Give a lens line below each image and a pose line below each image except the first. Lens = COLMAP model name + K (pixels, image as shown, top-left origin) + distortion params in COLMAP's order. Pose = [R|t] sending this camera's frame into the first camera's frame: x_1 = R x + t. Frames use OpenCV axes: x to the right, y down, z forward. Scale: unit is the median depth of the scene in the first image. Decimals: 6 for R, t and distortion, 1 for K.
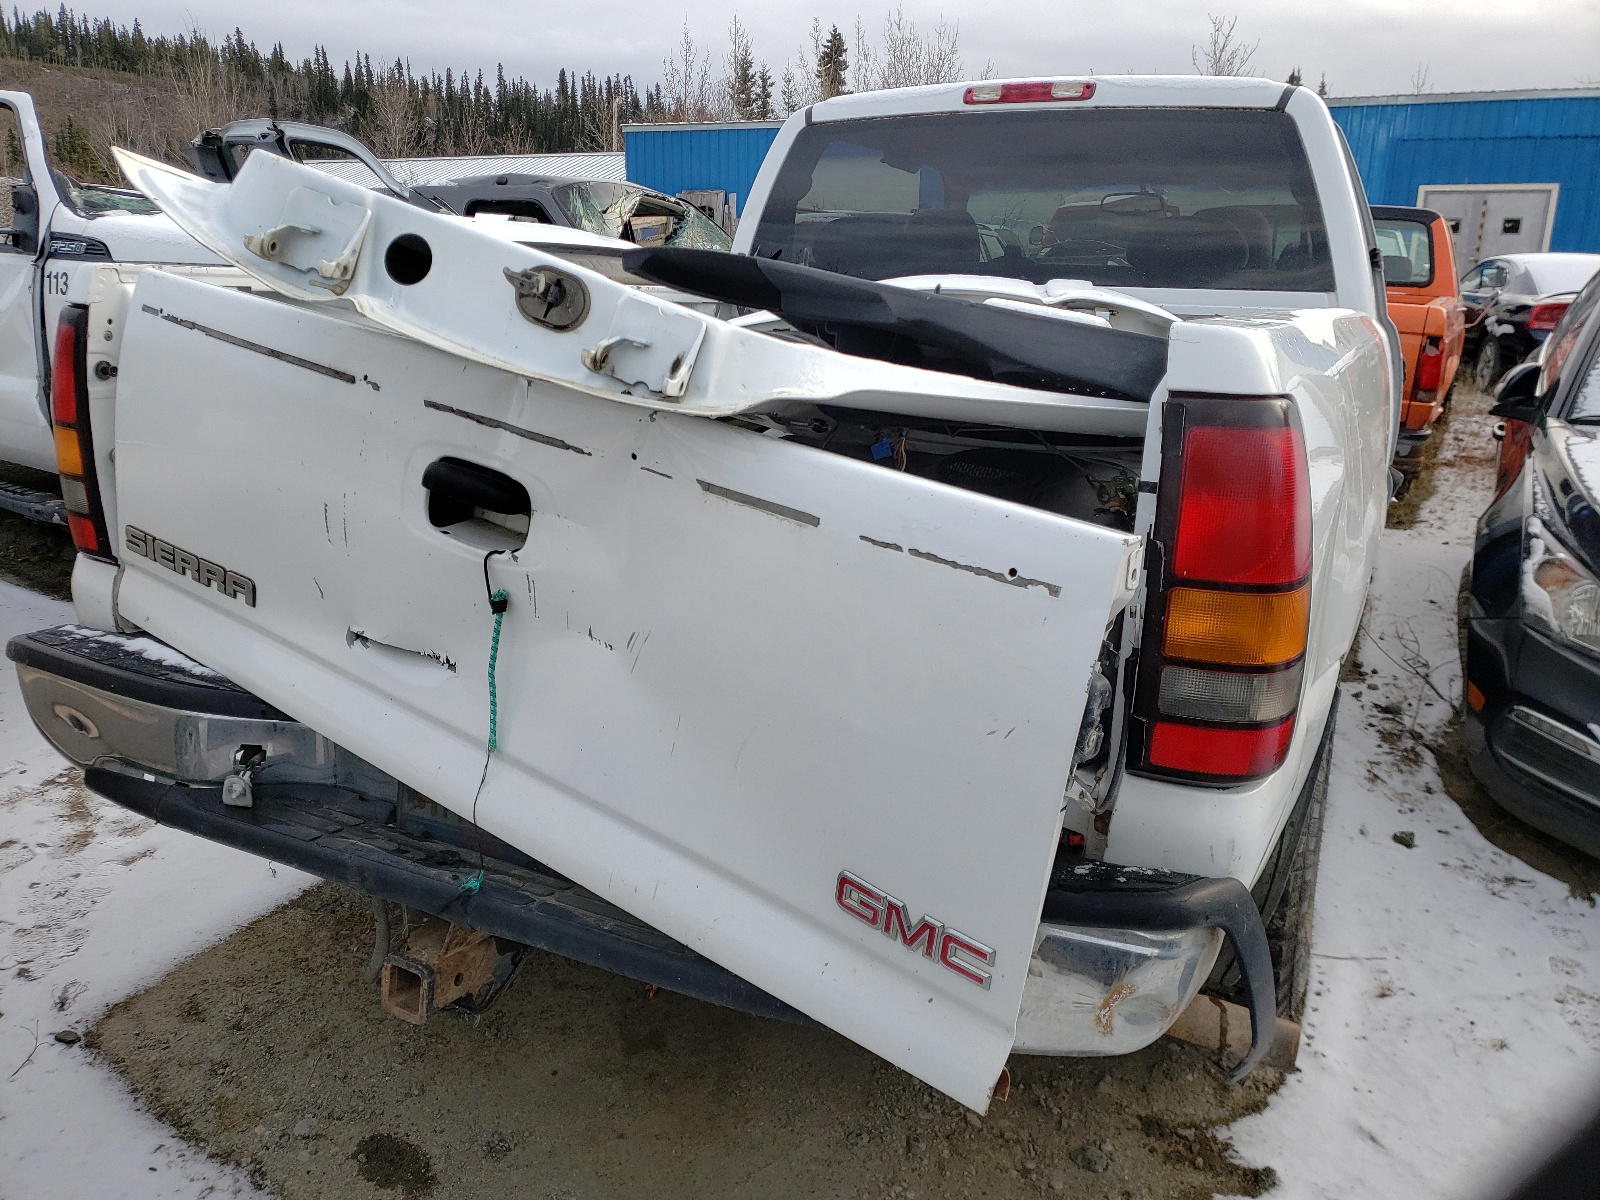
lens RADIAL K [[1246.1, 0, 797.7], [0, 1246.1, 598.9], [0, 0, 1]] dist [0.029506, -0.015957]
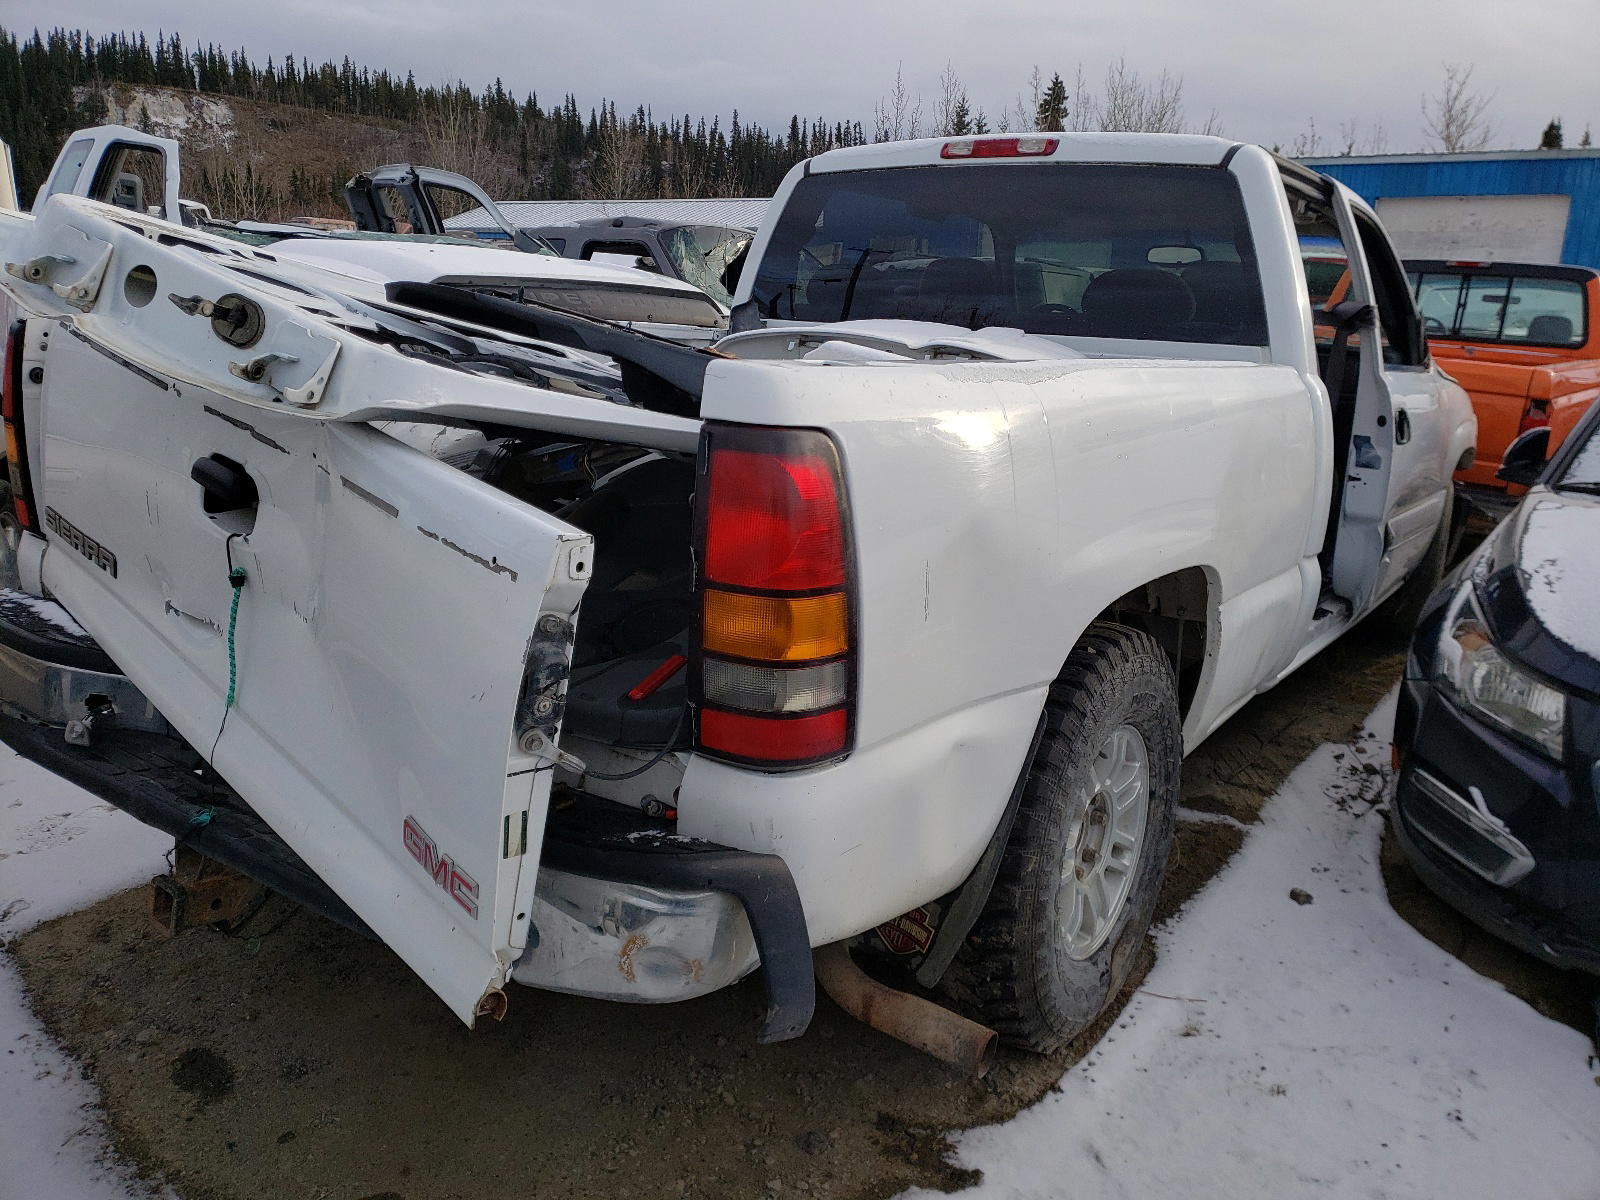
lens RADIAL K [[1246.1, 0, 806.0], [0, 1246.1, 602.8], [0, 0, 1]] dist [0.029506, -0.015957]
pose [[0.987983, 0.059582, -0.142615, 0.351141], [-0.063798, 0.997645, -0.025168, 0.016468], [0.140780, 0.033964, 0.989458, -0.068601]]
